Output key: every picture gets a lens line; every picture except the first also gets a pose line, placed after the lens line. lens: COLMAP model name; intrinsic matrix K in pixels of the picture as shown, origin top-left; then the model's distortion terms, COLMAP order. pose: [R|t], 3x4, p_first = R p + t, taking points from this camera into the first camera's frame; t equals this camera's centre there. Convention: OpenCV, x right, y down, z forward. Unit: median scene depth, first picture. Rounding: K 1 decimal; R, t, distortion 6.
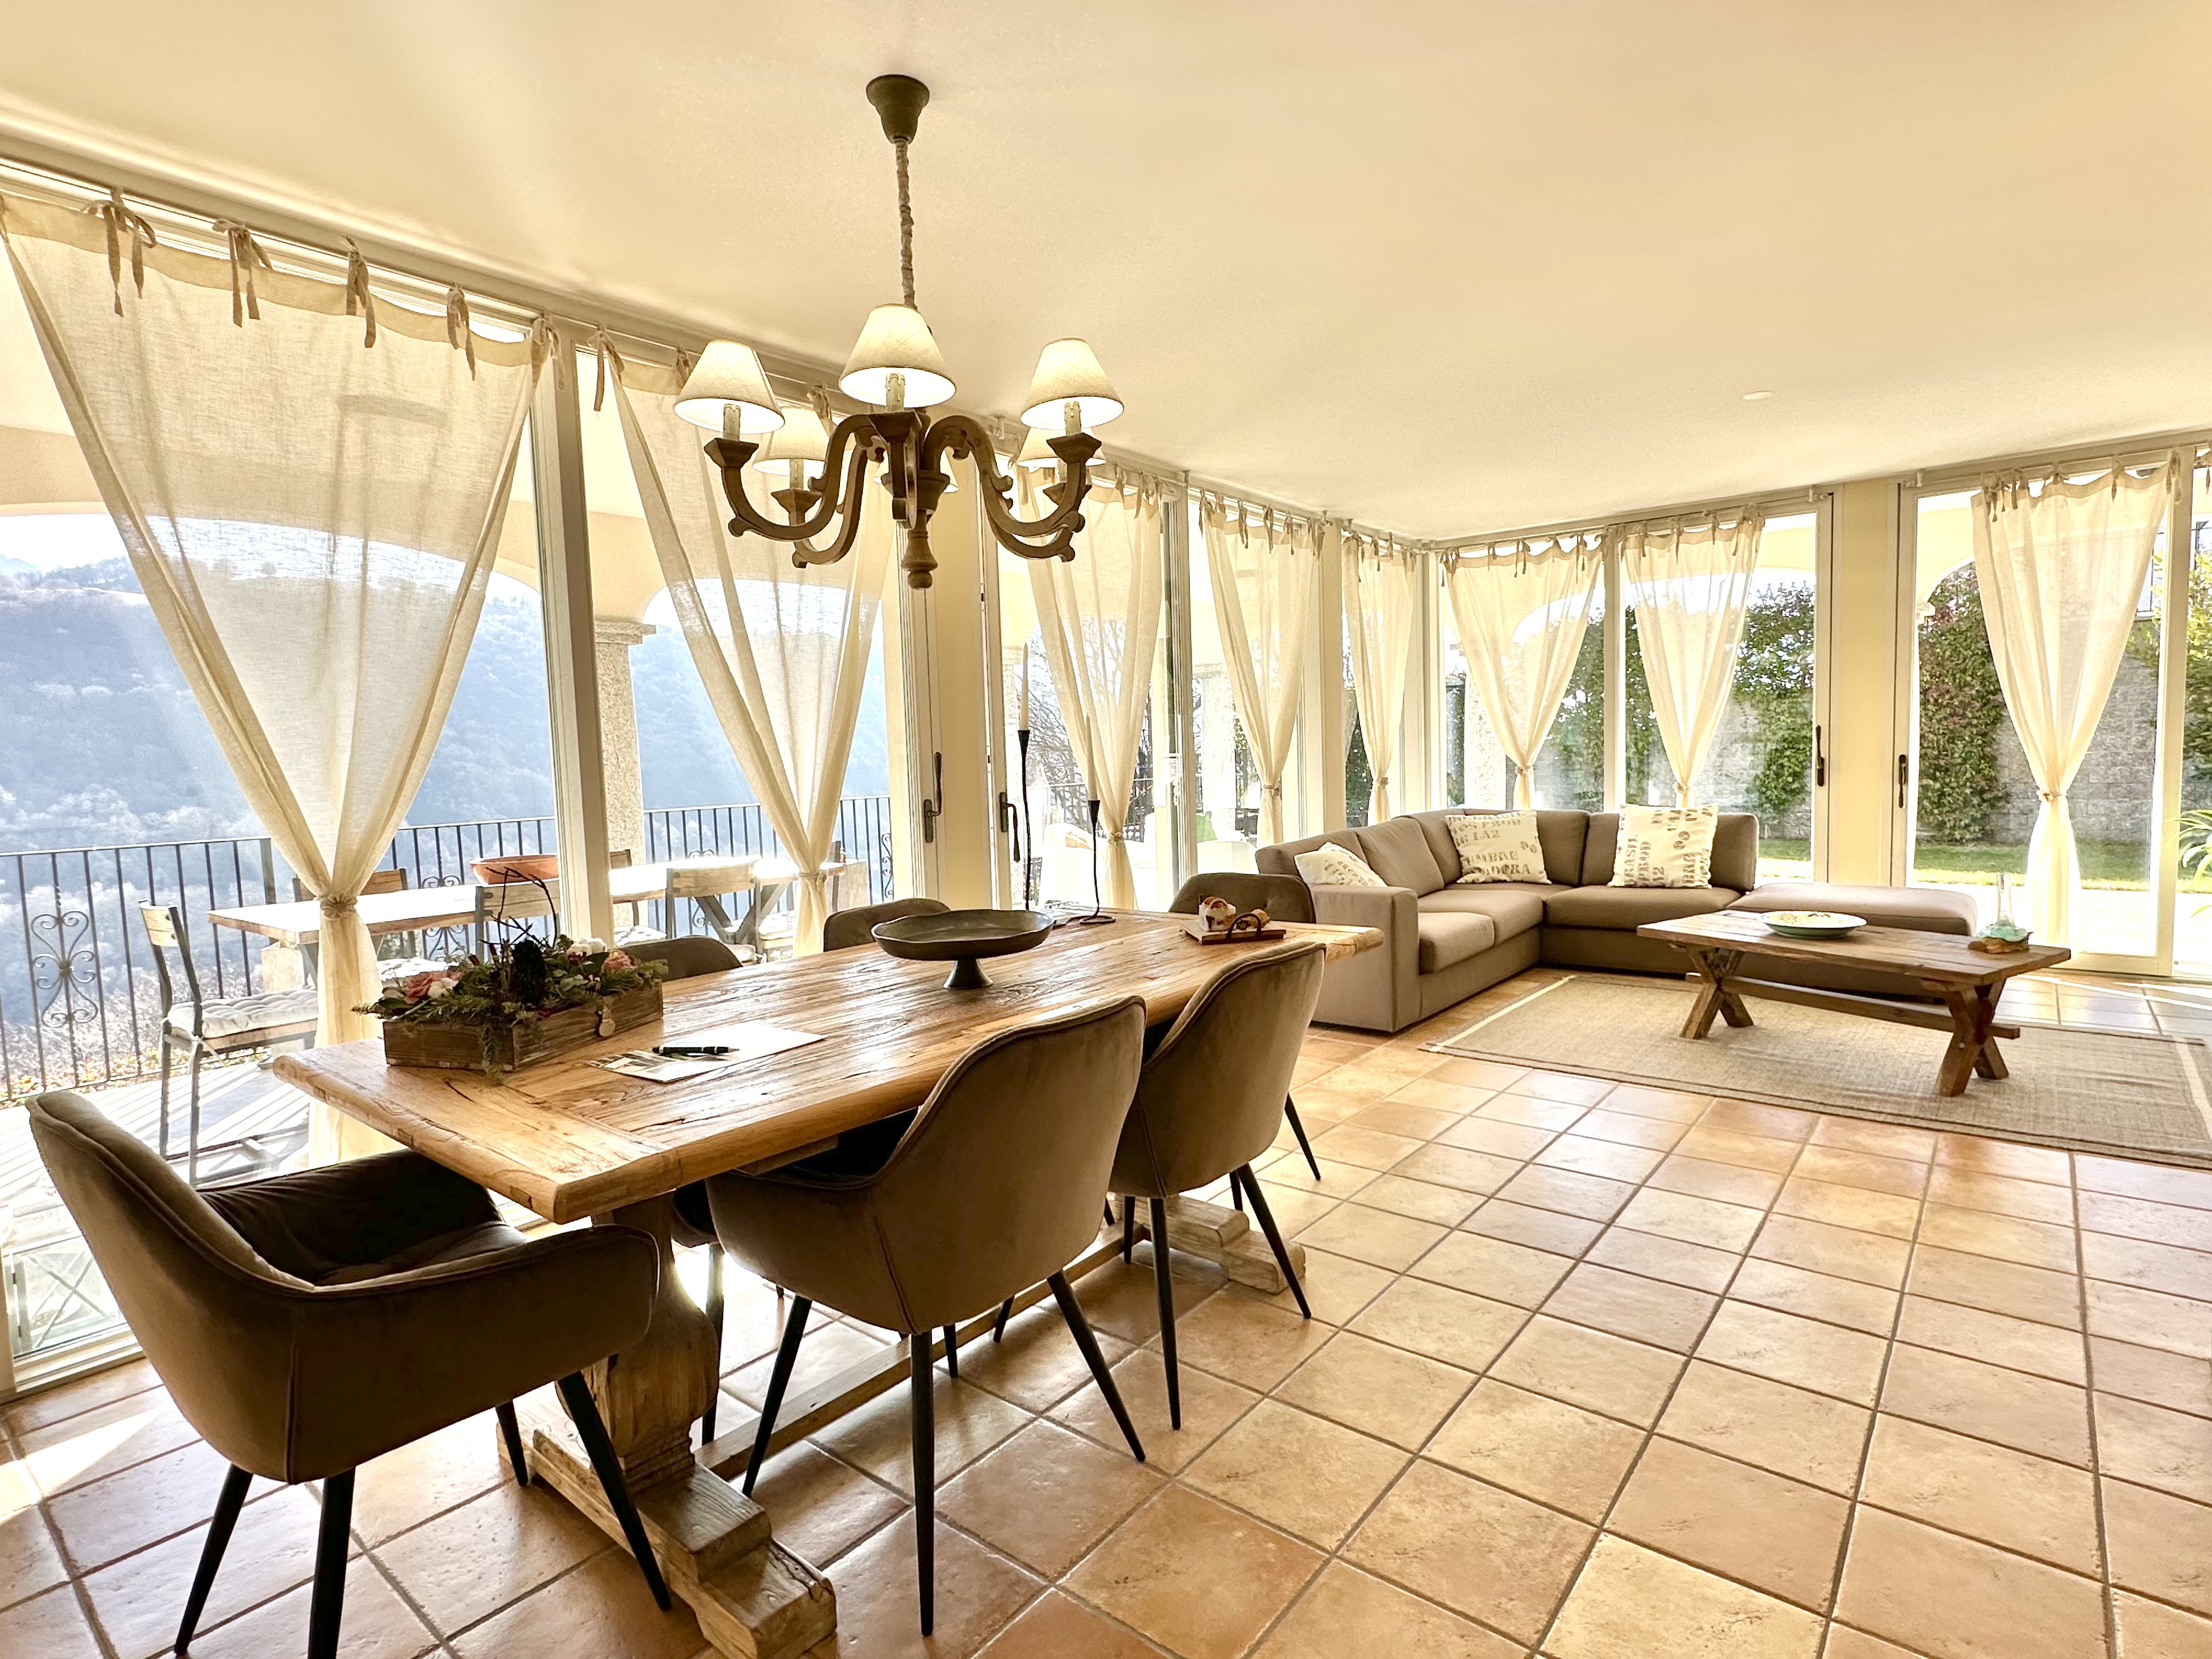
lens RADIAL K [[1129.2, 0, 1106.9], [0, 1129.2, 835.4], [0, 0, 1]] dist [0.000770, -0.000803]
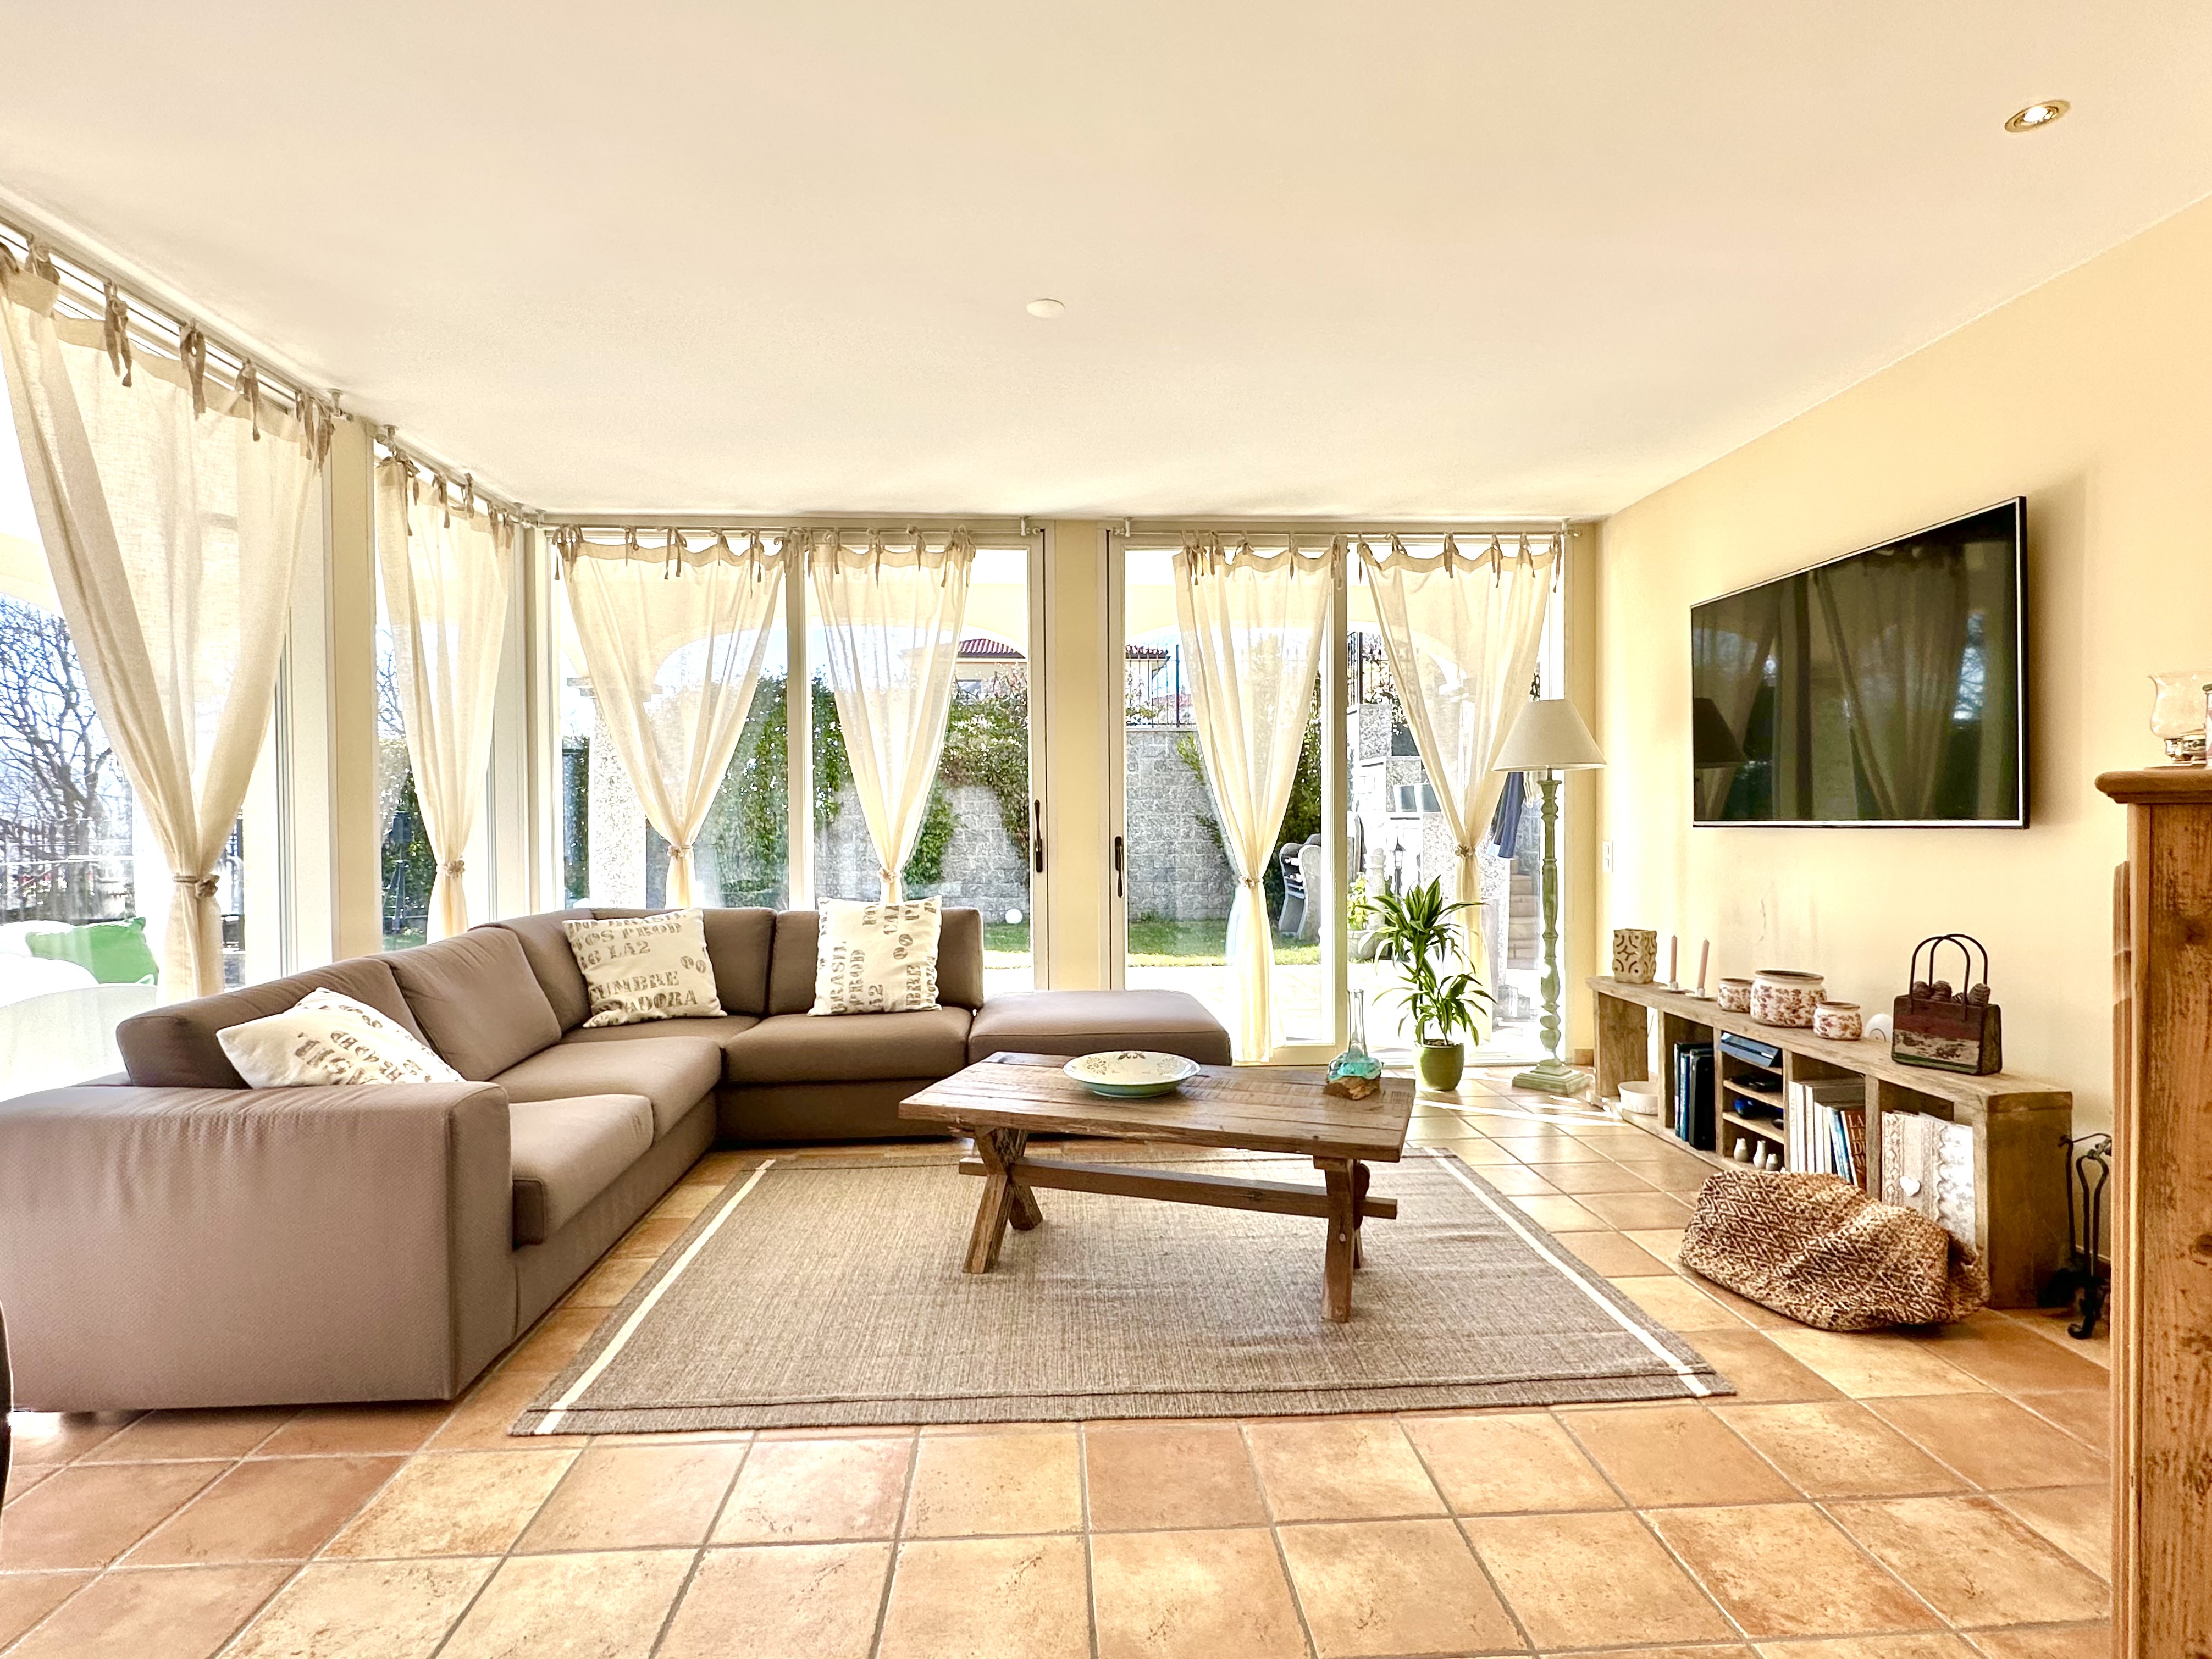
lens RADIAL K [[1129.2, 0, 1106.9], [0, 1129.2, 835.4], [0, 0, 1]] dist [0.000770, -0.000803]
pose [[0.735550, 0.017477, 0.677245, 0.102811], [0.033954, 0.997460, -0.062618, -0.017175], [-0.676619, 0.069054, 0.733088, 0.355422]]
